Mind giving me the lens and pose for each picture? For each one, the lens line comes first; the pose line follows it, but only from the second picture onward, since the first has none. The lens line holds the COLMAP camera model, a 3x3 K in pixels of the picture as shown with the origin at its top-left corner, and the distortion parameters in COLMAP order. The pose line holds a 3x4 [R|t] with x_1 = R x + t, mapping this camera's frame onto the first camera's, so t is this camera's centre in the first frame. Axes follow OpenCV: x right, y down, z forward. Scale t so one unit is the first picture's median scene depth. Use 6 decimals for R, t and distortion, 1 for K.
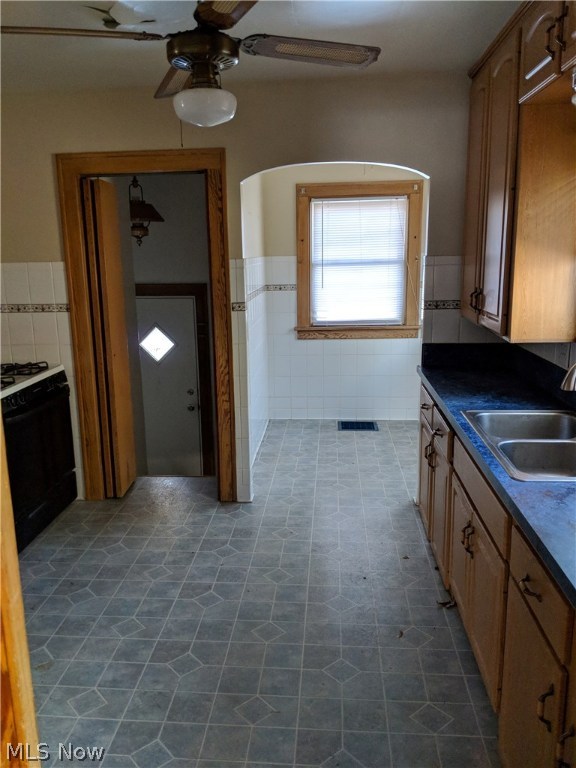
lens RADIAL K [[605.0, 0, 288.0], [0, 605.0, 384.0], [0, 0, 1]] dist [0.065838, -0.122137]
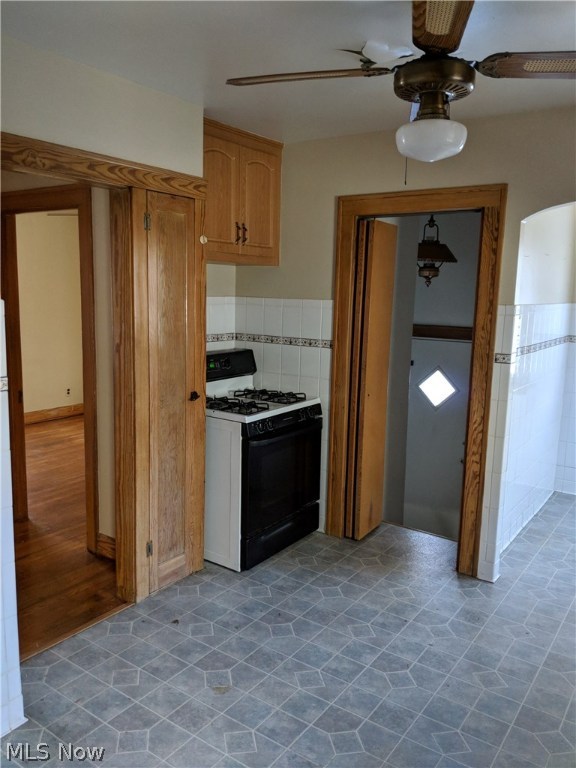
lens RADIAL K [[615.5, 0, 290.6], [0, 615.5, 388.6], [0, 0, 1]] dist [0.082539, -0.150538]
pose [[0.863656, 0.122448, -0.488984, 0.100896], [-0.150135, 0.988508, -0.017638, -0.023059], [0.481205, 0.088647, 0.872114, 0.069920]]
